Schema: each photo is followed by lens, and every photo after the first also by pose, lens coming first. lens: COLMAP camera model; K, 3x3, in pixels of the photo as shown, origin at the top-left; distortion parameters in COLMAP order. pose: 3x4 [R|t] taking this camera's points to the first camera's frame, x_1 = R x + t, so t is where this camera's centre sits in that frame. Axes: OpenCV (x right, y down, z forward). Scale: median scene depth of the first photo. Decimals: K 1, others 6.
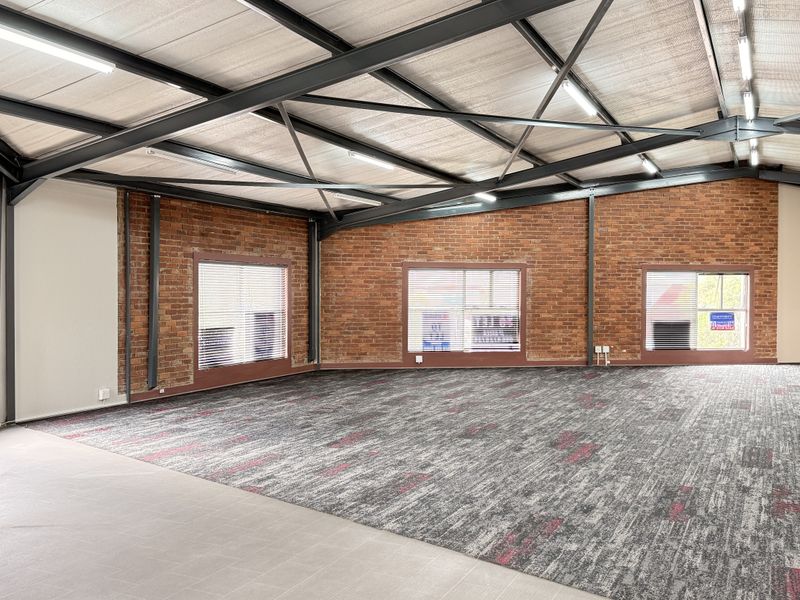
lens RADIAL K [[743.0, 0, 400.7], [0, 743.0, 305.5], [0, 0, 1]] dist [0.185416, -0.405462]
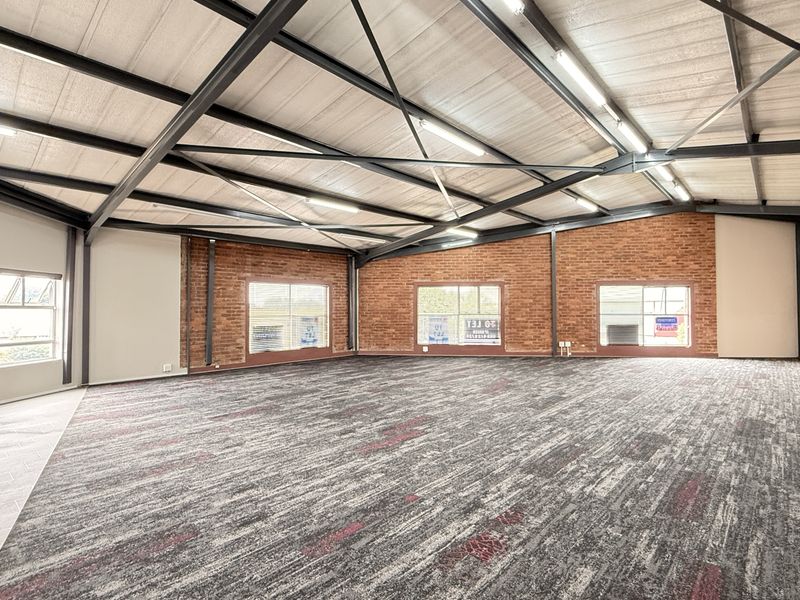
lens RADIAL K [[426.1, 0, 397.5], [0, 426.1, 300.3], [0, 0, 1]] dist [-0.000894, -0.000630]
pose [[0.961090, -0.010842, -0.276021, 0.240595], [0.000954, 0.999354, -0.035931, 0.008616], [0.276232, 0.034270, 0.960480, 0.231396]]
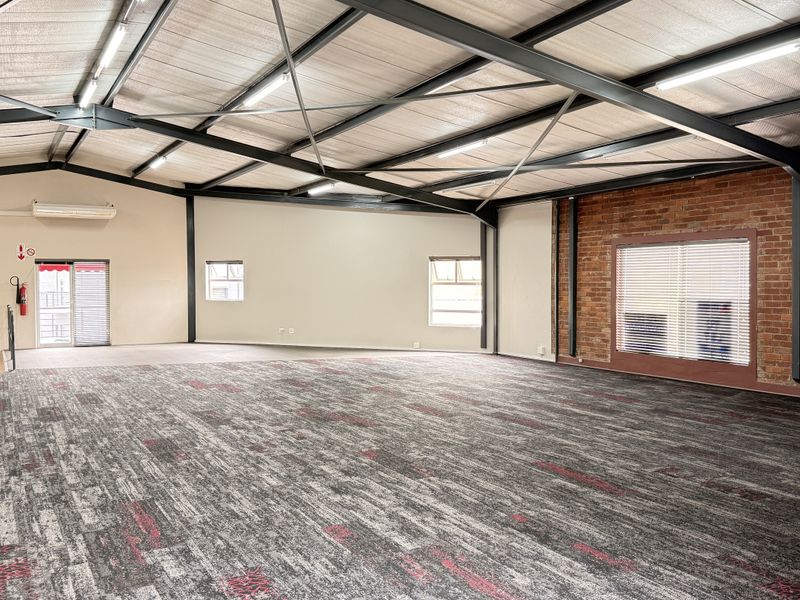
lens RADIAL K [[743.0, 0, 400.7], [0, 743.0, 305.5], [0, 0, 1]] dist [0.185416, -0.405462]
pose [[-0.581743, 0.020826, -0.813106, 0.702106], [-0.017270, 0.999131, 0.037946, -0.011439], [0.813189, 0.036117, -0.580877, 1.267054]]
